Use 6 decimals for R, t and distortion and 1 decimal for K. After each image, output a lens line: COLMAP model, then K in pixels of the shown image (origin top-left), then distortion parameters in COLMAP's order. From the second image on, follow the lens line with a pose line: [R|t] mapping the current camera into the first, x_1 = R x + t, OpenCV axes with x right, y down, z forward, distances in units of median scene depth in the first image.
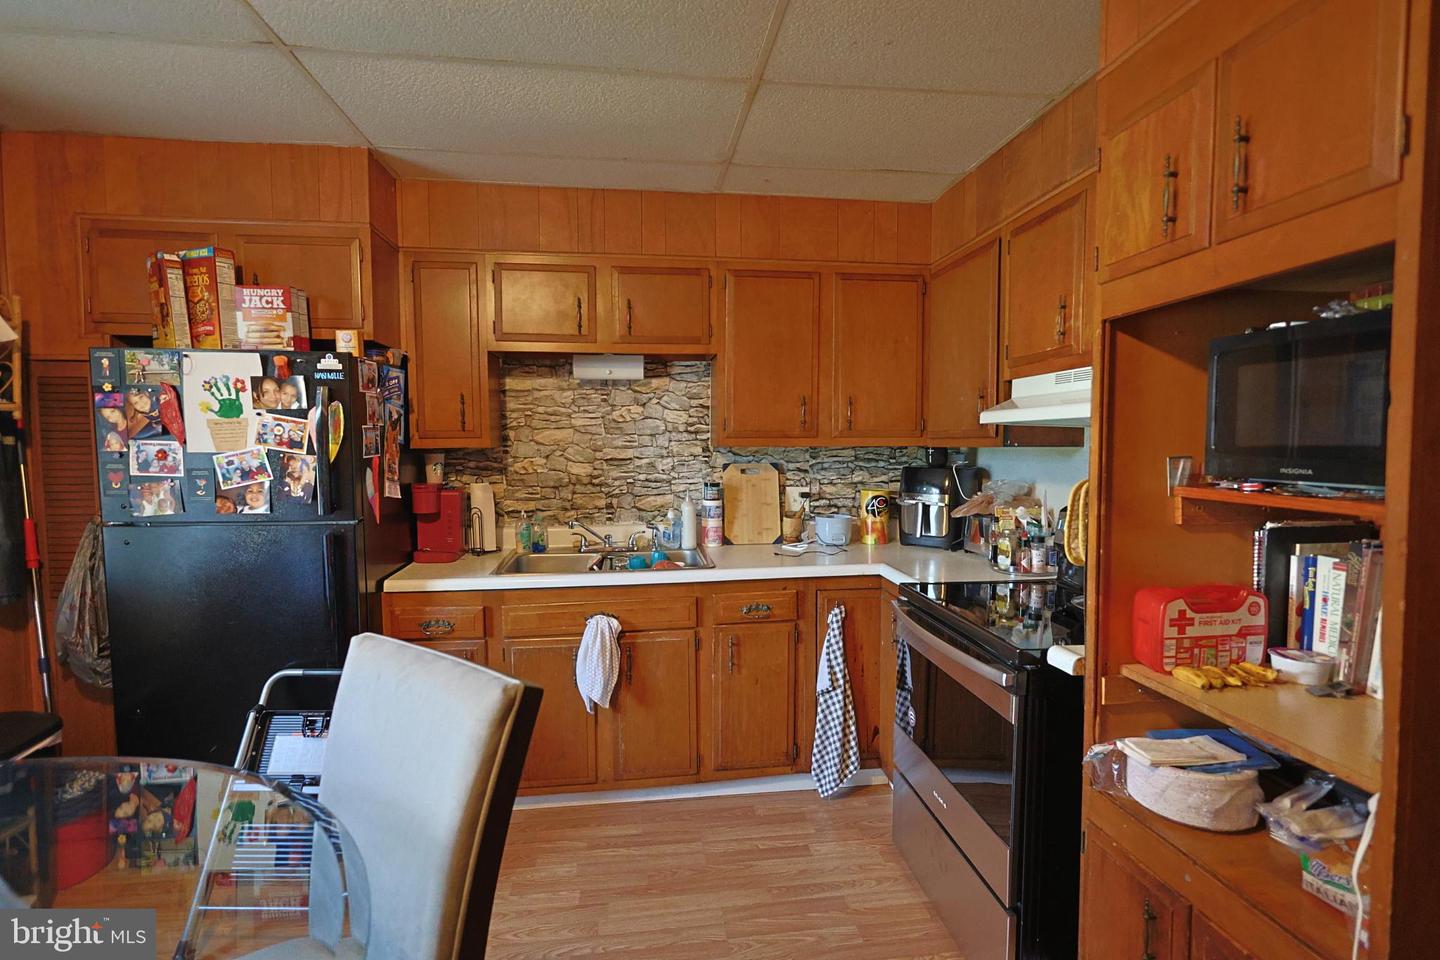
lens RADIAL K [[701.9, 0, 720.0], [0, 701.9, 480.0], [0, 0, 1]] dist [-0.001146, -0.000033]
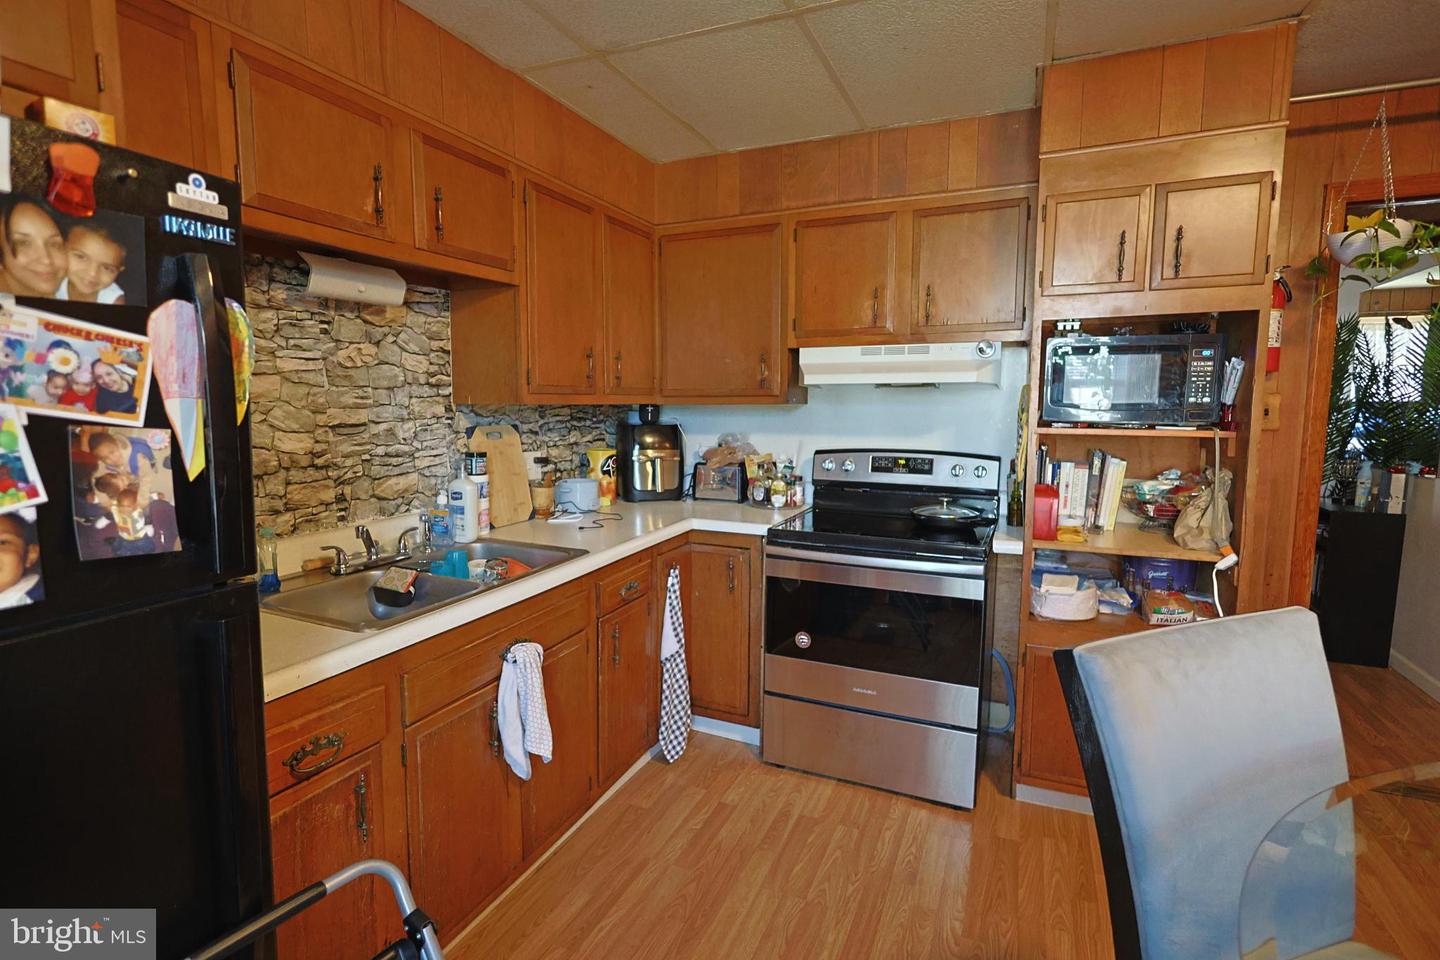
lens RADIAL K [[701.9, 0, 720.0], [0, 701.9, 480.0], [0, 0, 1]] dist [-0.001146, -0.000033]
pose [[0.509802, -0.094925, 0.855039, -0.530761], [0.045246, 0.995477, 0.083539, -0.017782], [-0.859101, -0.003901, 0.511791, 0.373326]]
